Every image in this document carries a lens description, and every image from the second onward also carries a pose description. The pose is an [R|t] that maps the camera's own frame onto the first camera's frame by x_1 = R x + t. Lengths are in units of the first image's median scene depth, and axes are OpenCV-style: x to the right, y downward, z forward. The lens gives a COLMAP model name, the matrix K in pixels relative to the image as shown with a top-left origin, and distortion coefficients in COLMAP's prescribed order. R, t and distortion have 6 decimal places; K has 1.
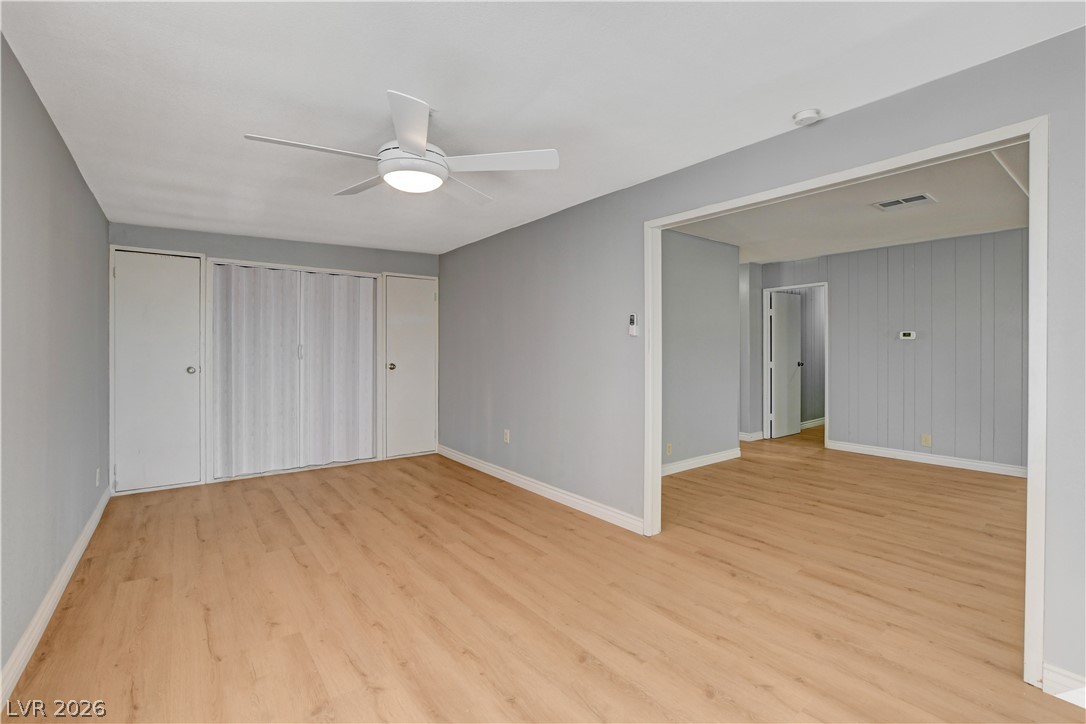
lens RADIAL K [[478.4, 0, 548.2], [0, 478.4, 353.5], [0, 0, 1]] dist [-0.013431, 0.001054]
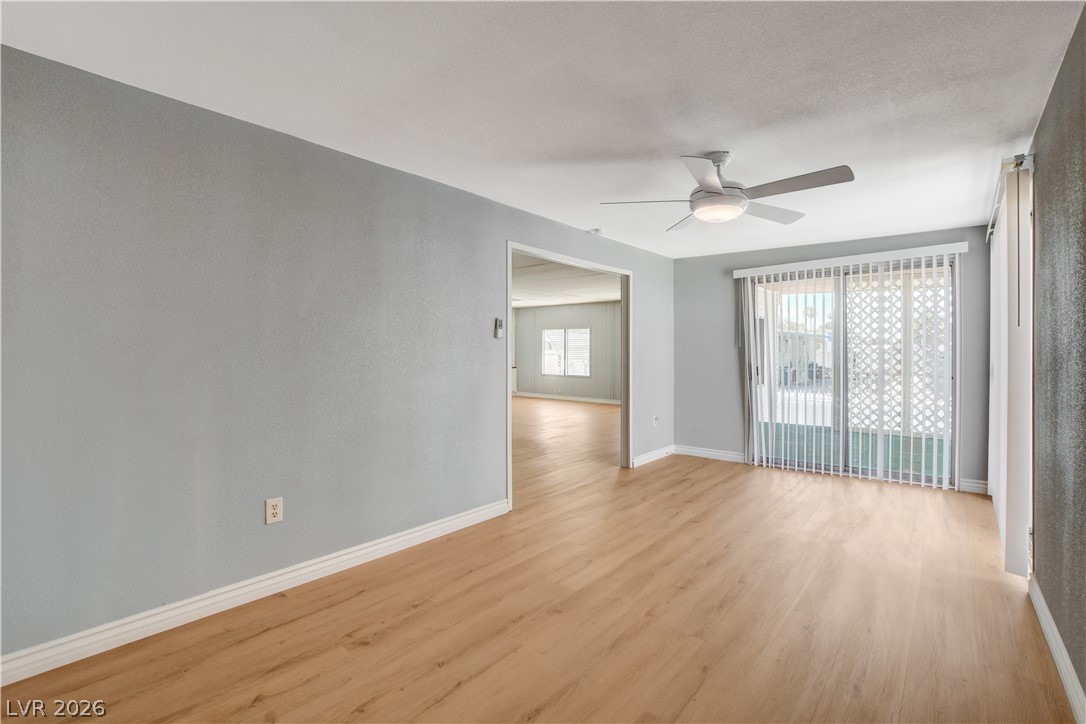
lens RADIAL K [[478.4, 0, 551.0], [0, 478.4, 355.1], [0, 0, 1]] dist [-0.013431, 0.001054]
pose [[-0.205744, -0.004320, 0.978596, -0.911442], [0.005296, 0.999971, 0.005528, -0.001750], [-0.978591, 0.006320, -0.205715, 1.096291]]
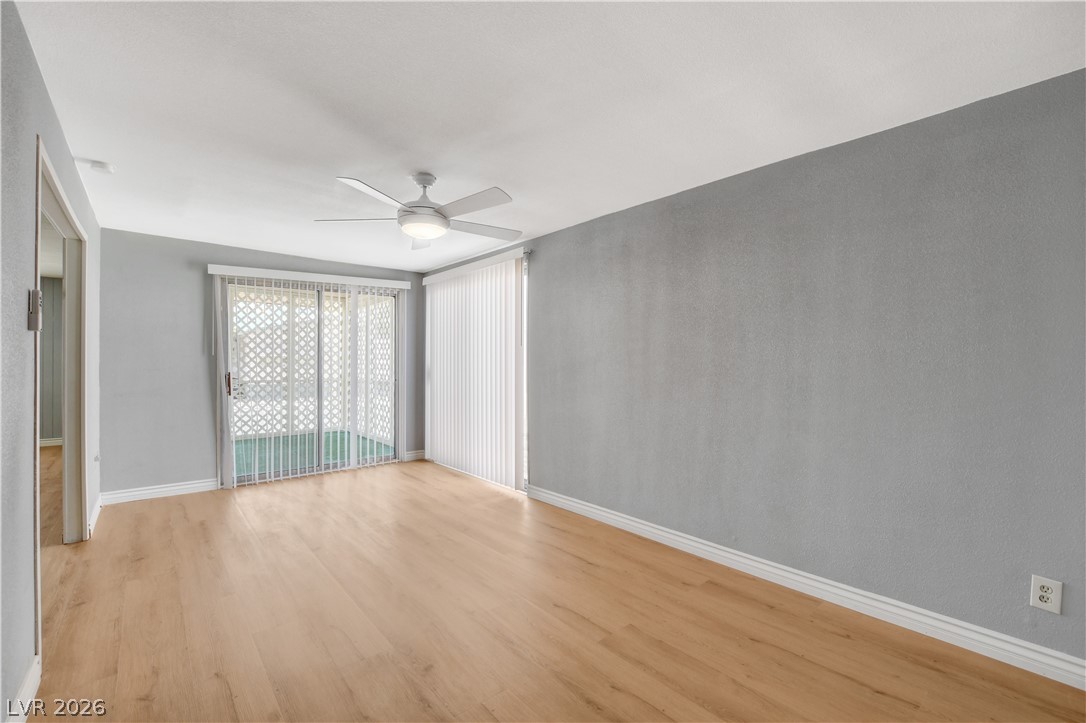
lens RADIAL K [[478.4, 0, 522.0], [0, 478.4, 364.9], [0, 0, 1]] dist [-0.013431, 0.001054]
pose [[-0.999970, 0.004345, 0.006480, -0.368951], [0.004410, 0.999939, 0.010135, 0.001824], [-0.006435, 0.010163, -0.999928, 1.507194]]
